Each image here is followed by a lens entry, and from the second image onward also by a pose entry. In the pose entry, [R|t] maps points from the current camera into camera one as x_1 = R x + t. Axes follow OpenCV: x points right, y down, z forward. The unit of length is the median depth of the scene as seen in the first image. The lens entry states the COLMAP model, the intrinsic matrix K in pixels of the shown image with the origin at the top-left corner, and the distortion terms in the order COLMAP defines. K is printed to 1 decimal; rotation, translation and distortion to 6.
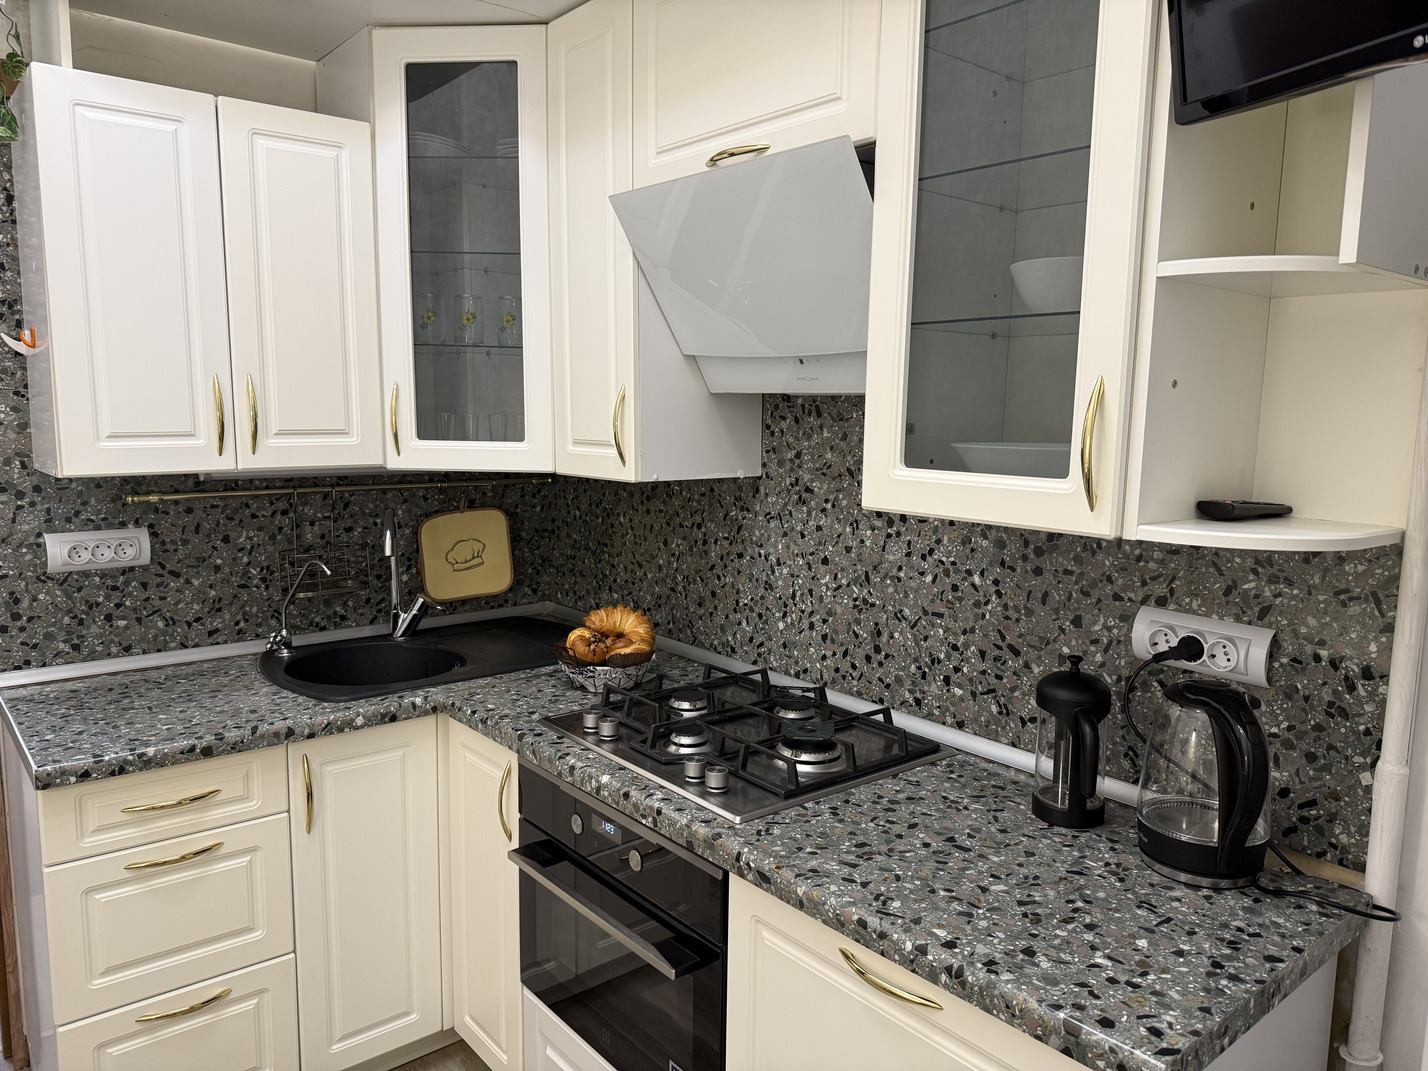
lens RADIAL K [[1004.3, 0, 715.8], [0, 1004.3, 542.1], [0, 0, 1]] dist [0.135417, -0.238166]
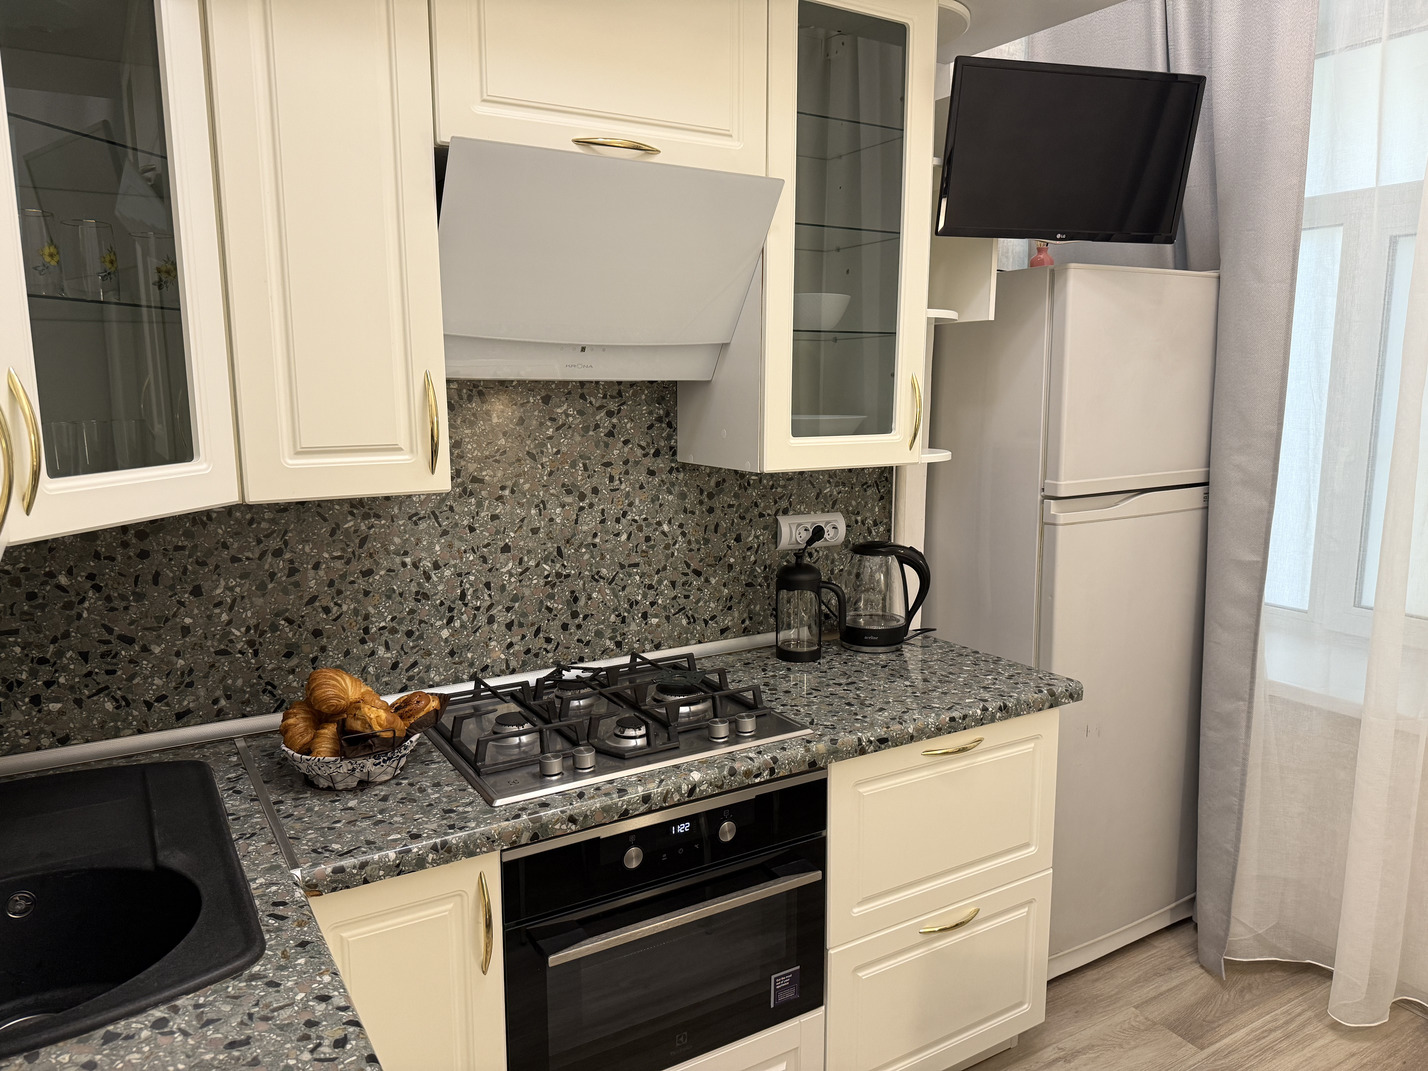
lens RADIAL K [[1004.3, 0, 715.8], [0, 1004.3, 542.1], [0, 0, 1]] dist [0.135417, -0.238166]
pose [[0.131110, -0.172203, 0.976297, -0.898011], [0.135979, 0.978614, 0.154350, -0.121662], [-0.981998, 0.112519, 0.151722, 0.699102]]
